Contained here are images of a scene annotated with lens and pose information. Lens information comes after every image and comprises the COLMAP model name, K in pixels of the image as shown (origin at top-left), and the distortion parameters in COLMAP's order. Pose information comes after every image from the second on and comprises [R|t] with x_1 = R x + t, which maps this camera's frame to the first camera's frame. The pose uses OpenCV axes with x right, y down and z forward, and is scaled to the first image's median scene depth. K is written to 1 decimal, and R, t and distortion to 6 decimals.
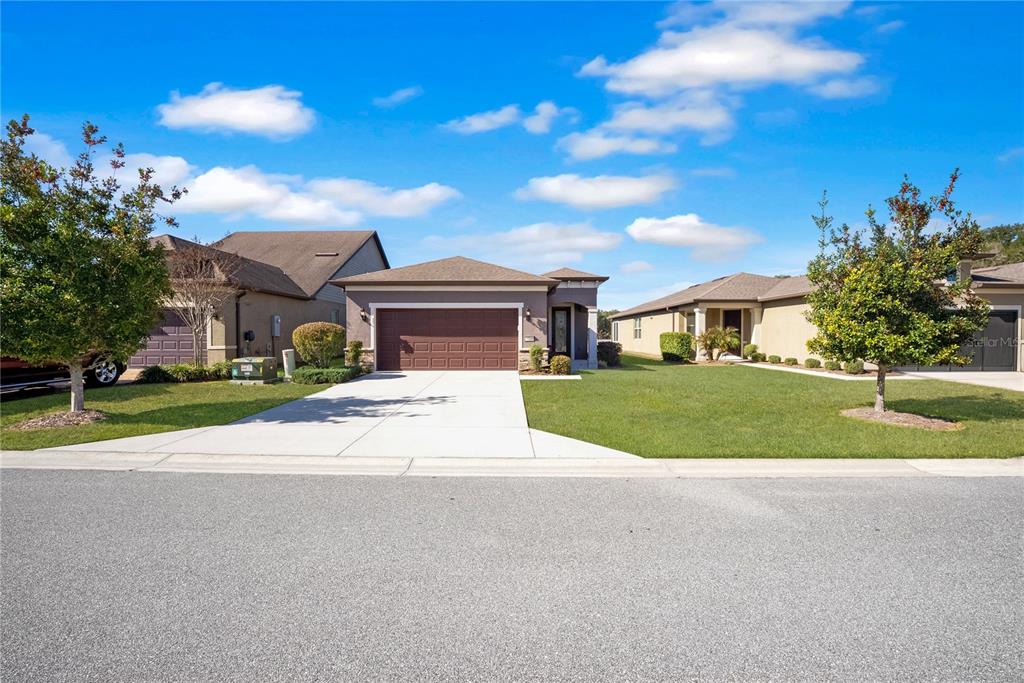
lens RADIAL K [[408.6, 0, 512.0], [0, 408.6, 341.5], [0, 0, 1]] dist [0.015251, 0.000004]
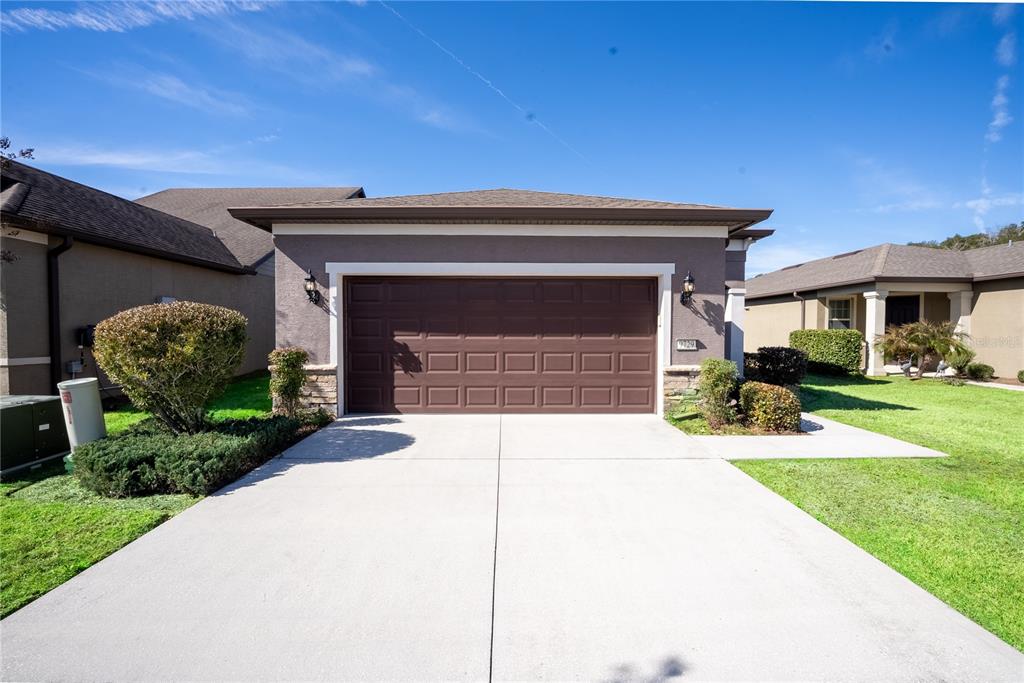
lens RADIAL K [[422.2, 0, 512.0], [0, 422.2, 341.5], [0, 0, 1]] dist [-0.015234, -0.000045]
pose [[0.999962, 0.002830, 0.008211, -0.151179], [-0.002913, 0.999945, 0.010037, -0.013827], [-0.008182, -0.010061, 0.999916, 0.540222]]
